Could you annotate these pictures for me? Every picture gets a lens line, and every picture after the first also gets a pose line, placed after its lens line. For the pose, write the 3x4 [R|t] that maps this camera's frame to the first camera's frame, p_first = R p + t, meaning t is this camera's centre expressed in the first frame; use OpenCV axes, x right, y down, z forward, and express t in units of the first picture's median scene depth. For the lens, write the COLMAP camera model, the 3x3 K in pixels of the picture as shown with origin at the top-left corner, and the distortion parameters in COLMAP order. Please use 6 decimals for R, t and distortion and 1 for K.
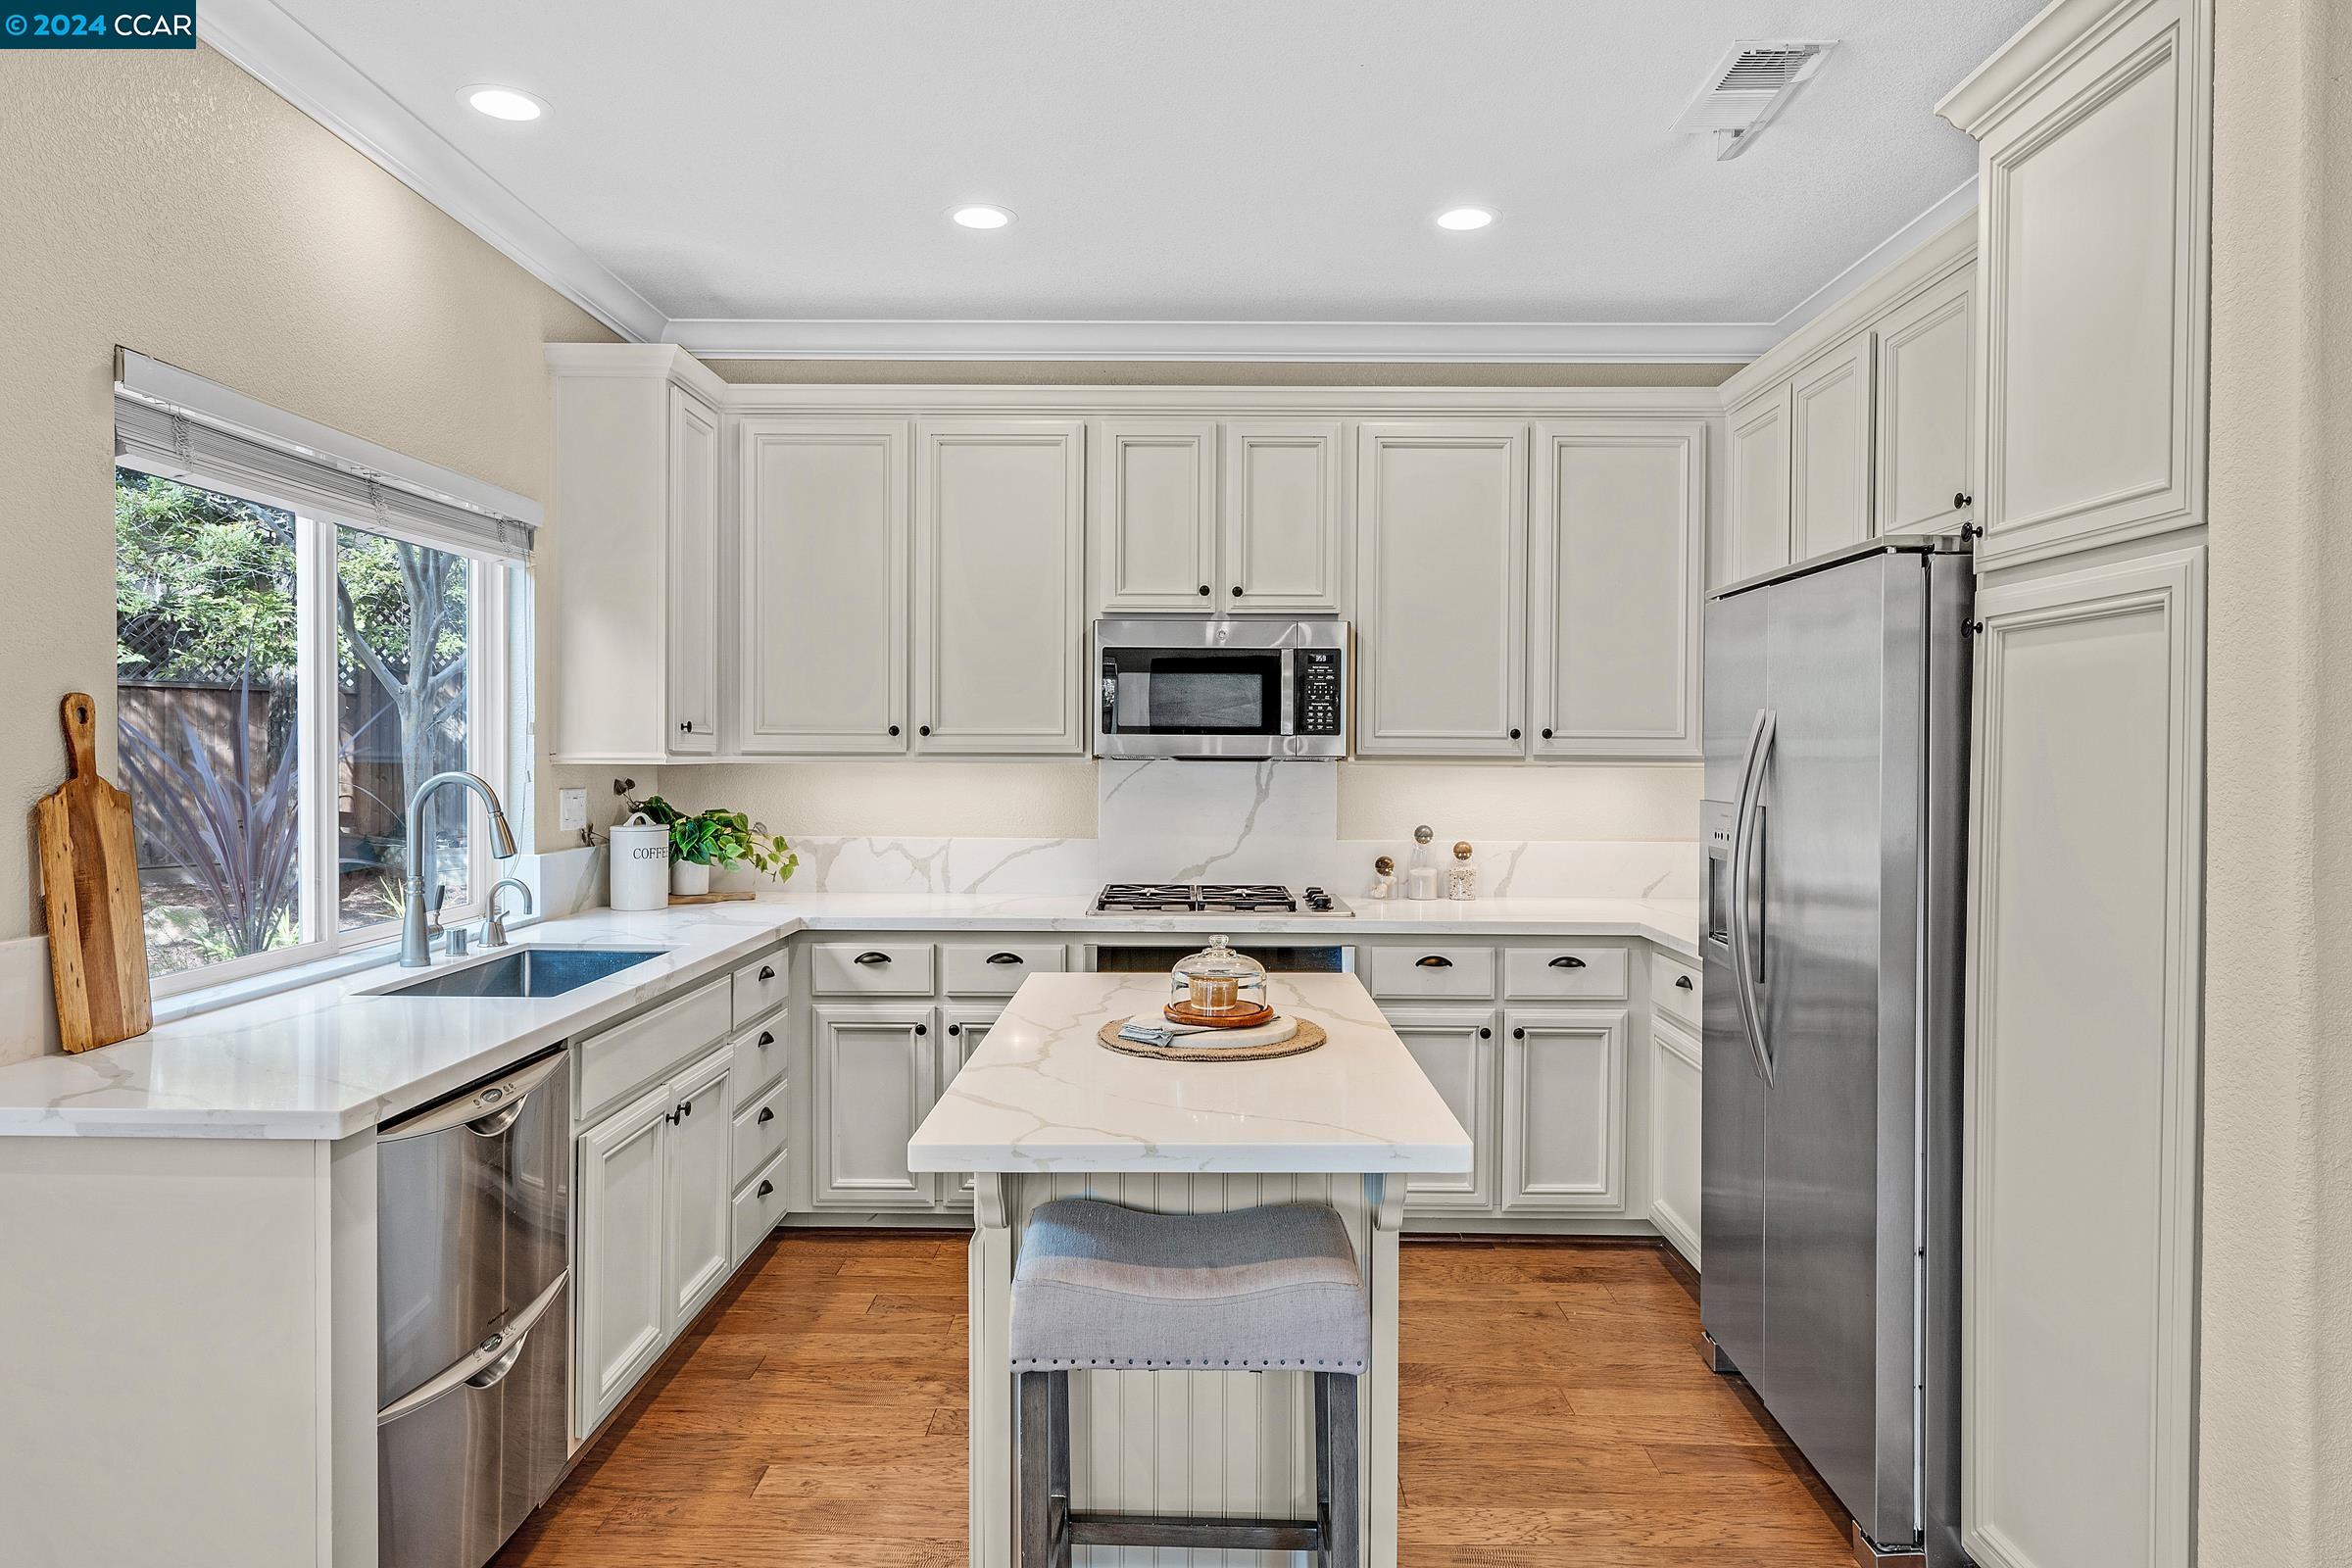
lens RADIAL K [[1455.4, 0, 1184.0], [0, 1455.4, 768.4], [0, 0, 1]] dist [0.004874, 0.000661]
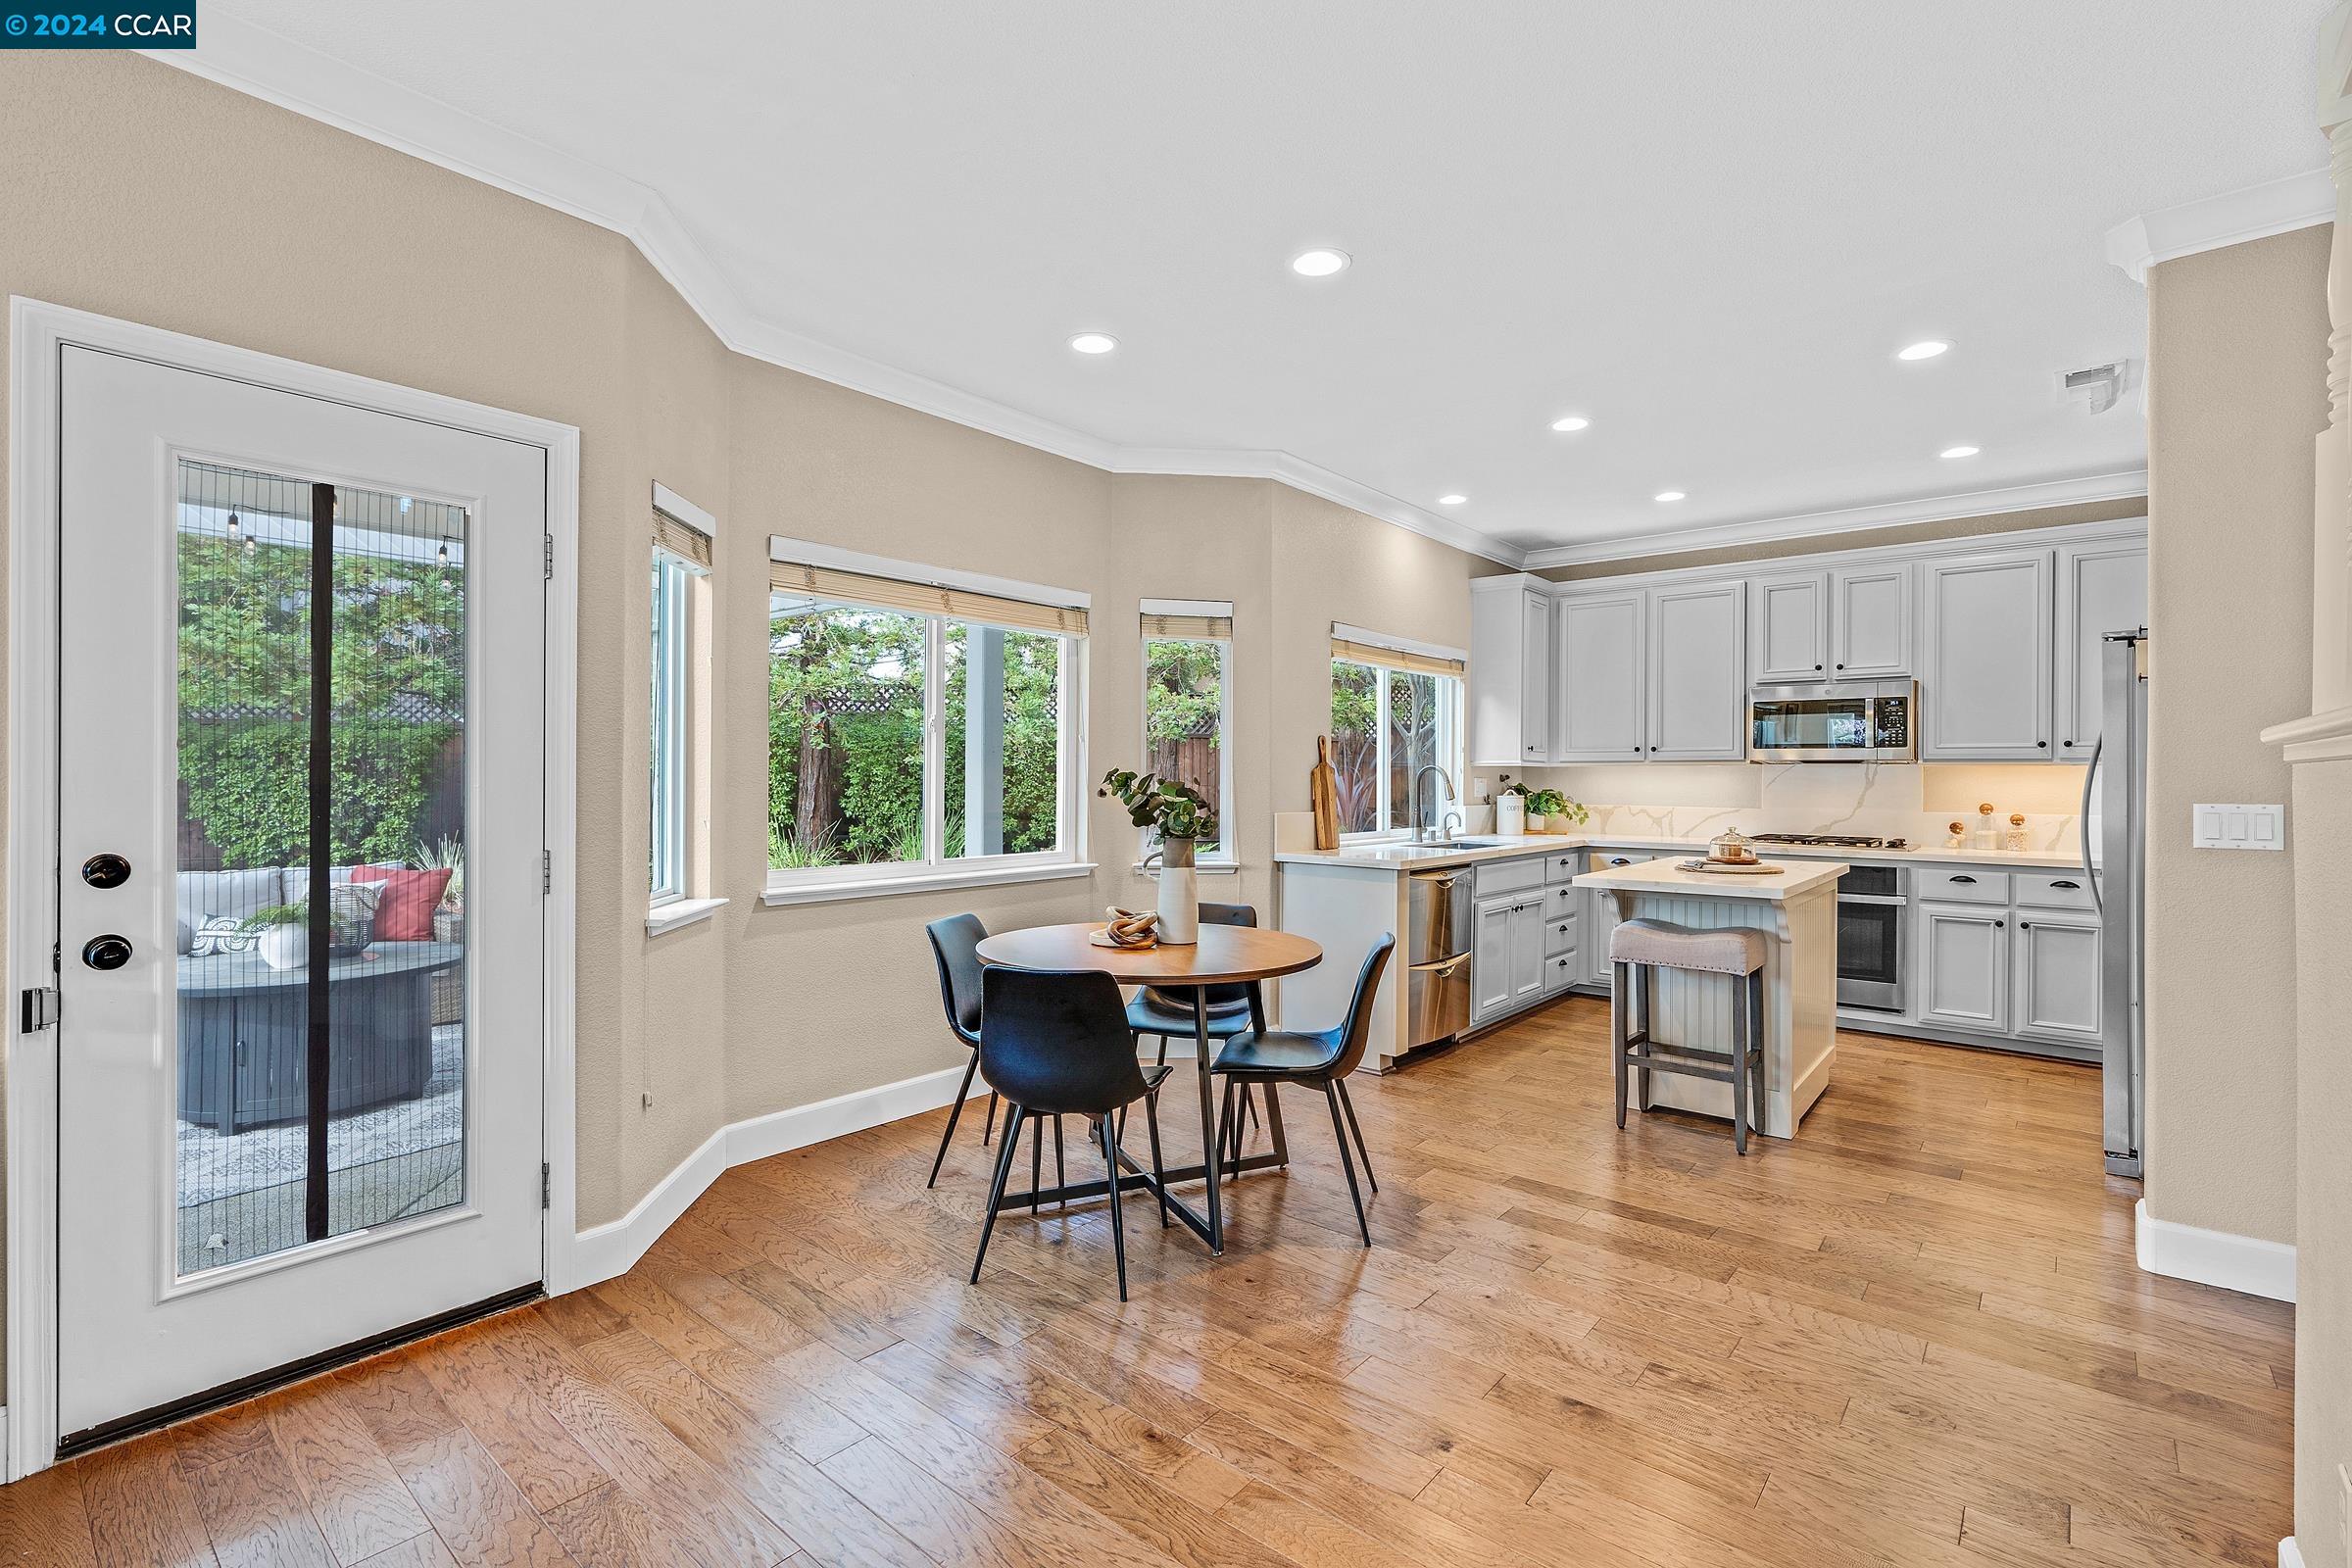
lens RADIAL K [[1076.4, 0, 1176.0], [0, 1076.4, 784.0], [0, 0, 1]] dist [-0.003309, 0.000192]
pose [[0.769159, 0.003040, -0.639050, 0.252482], [-0.010507, 0.999914, -0.007890, 0.039357], [0.638971, 0.012783, 0.769125, -0.517506]]
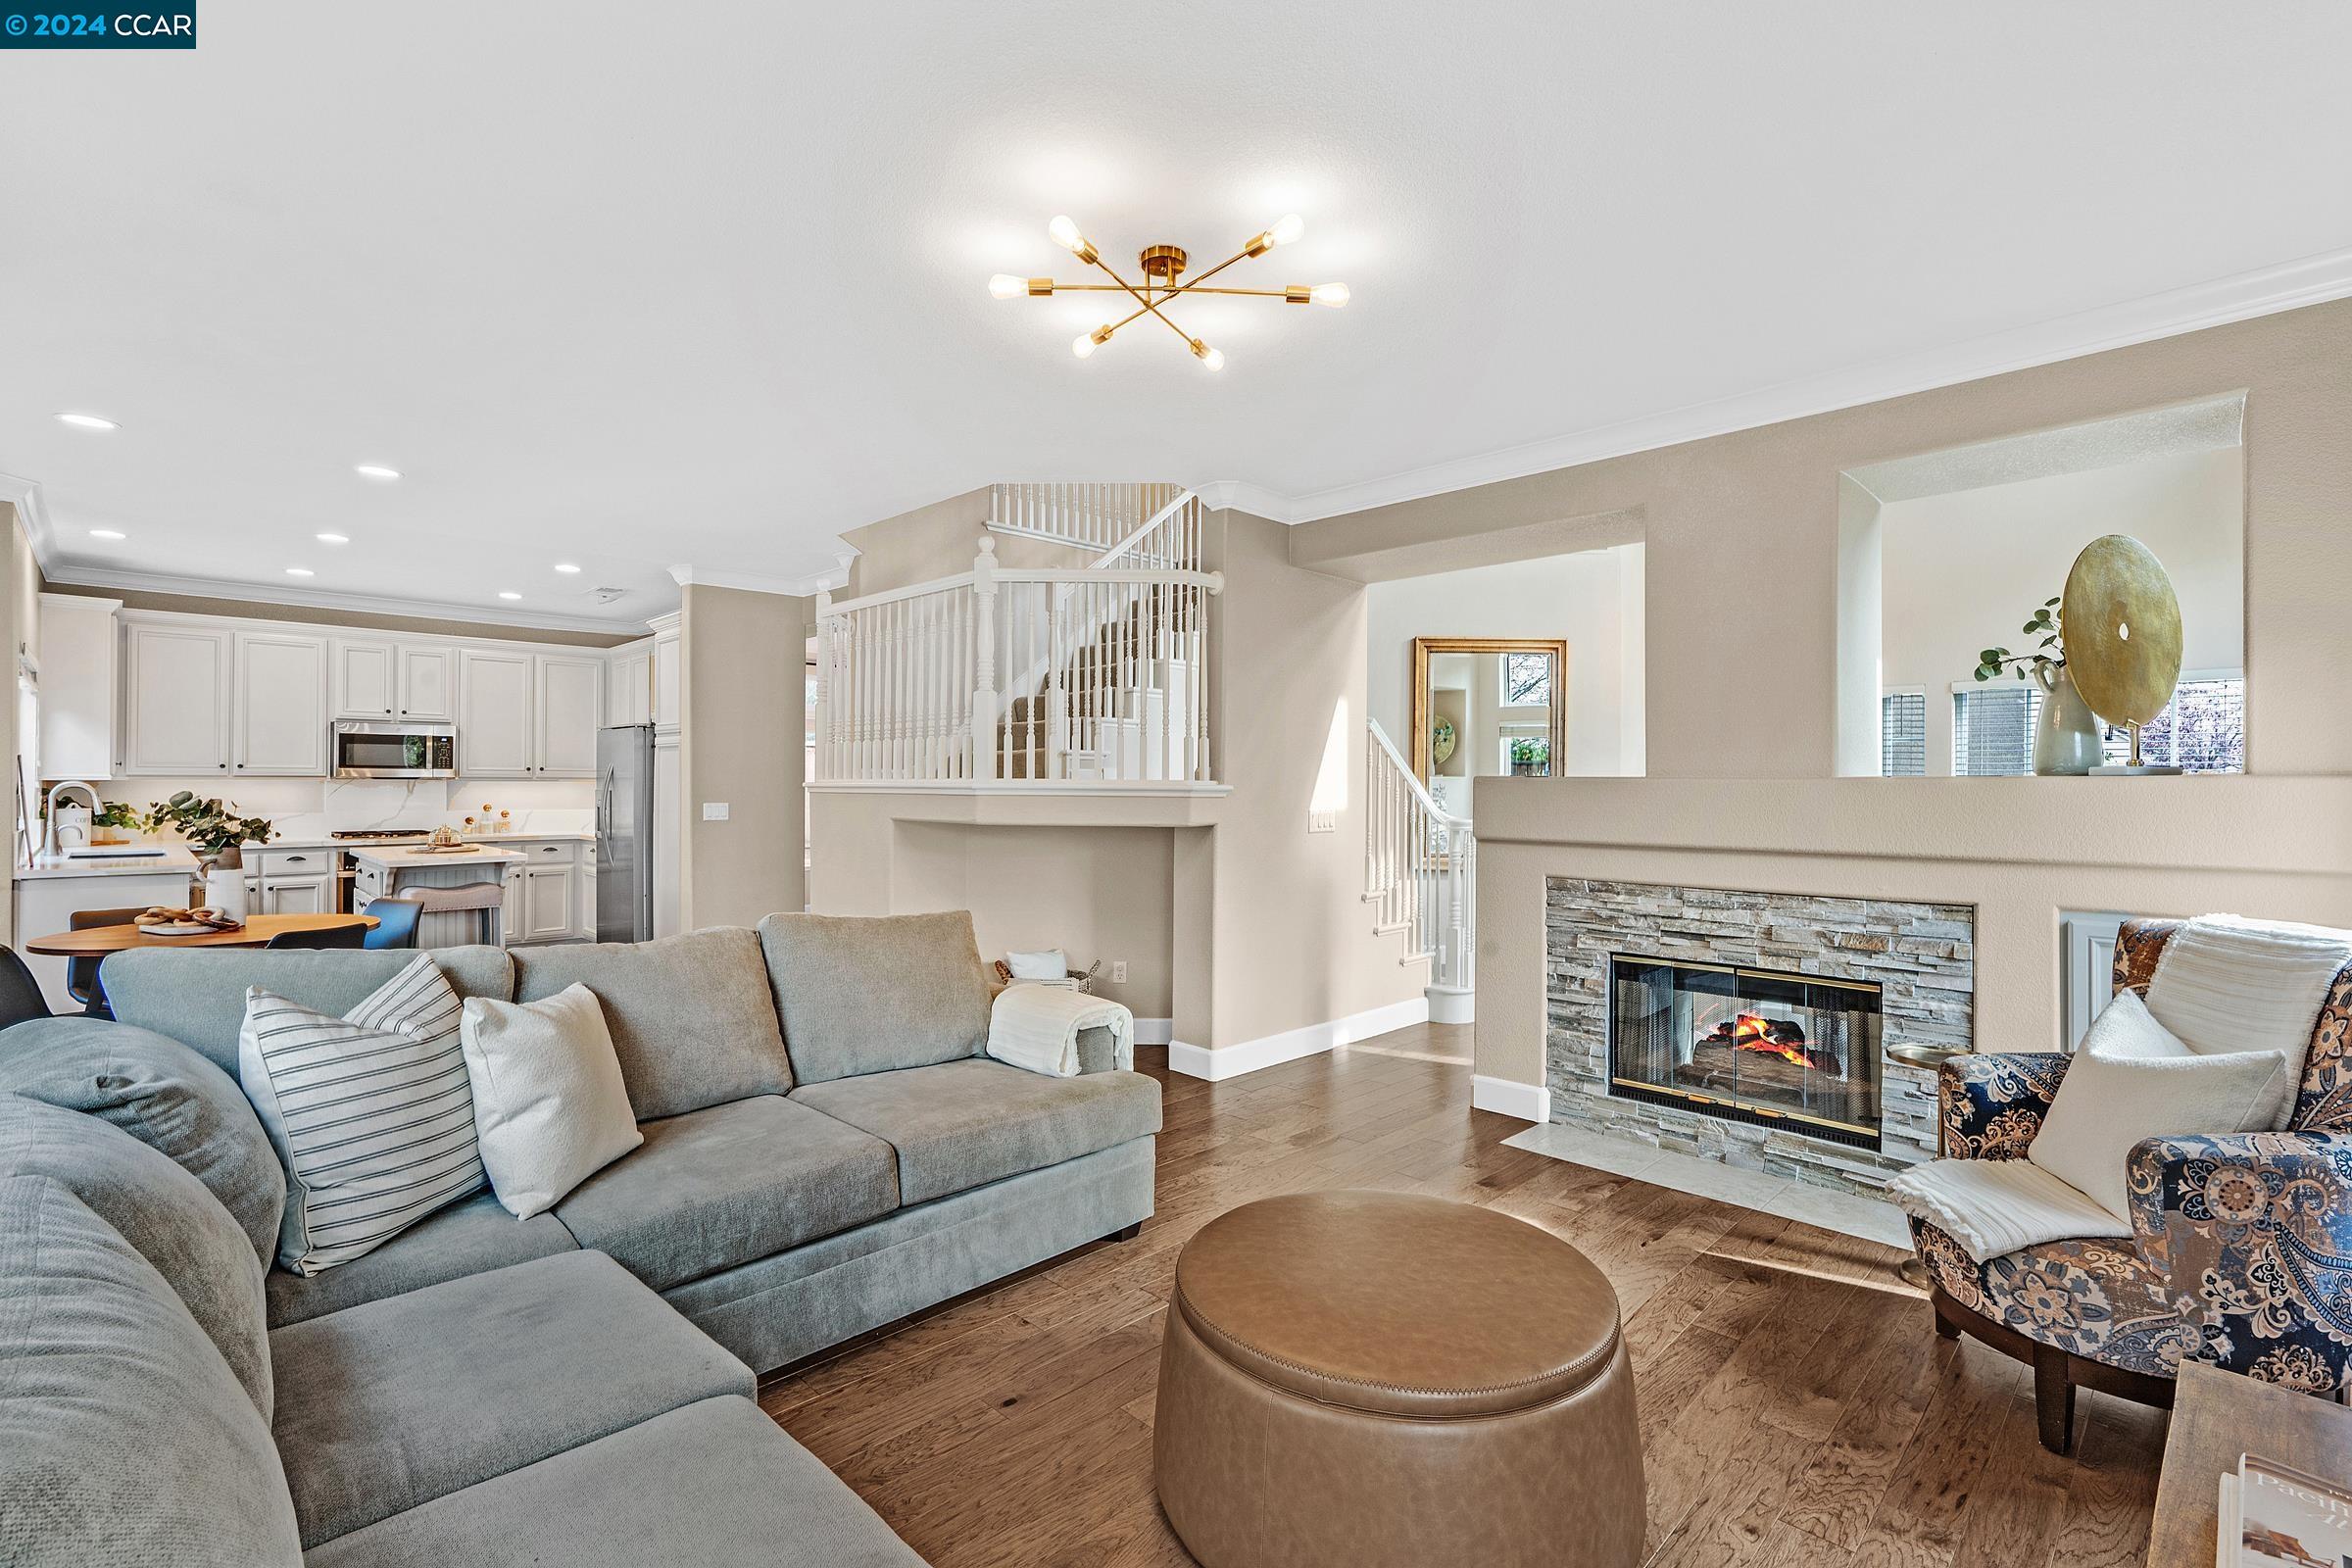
lens RADIAL K [[1056.4, 0, 1176.0], [0, 1056.4, 784.0], [0, 0, 1]] dist [-0.001629, -0.000220]
pose [[0.701990, -0.001048, 0.712186, -0.332825], [0.007581, 0.999953, -0.006001, 0.025169], [-0.712146, 0.009612, 0.701966, -1.265474]]
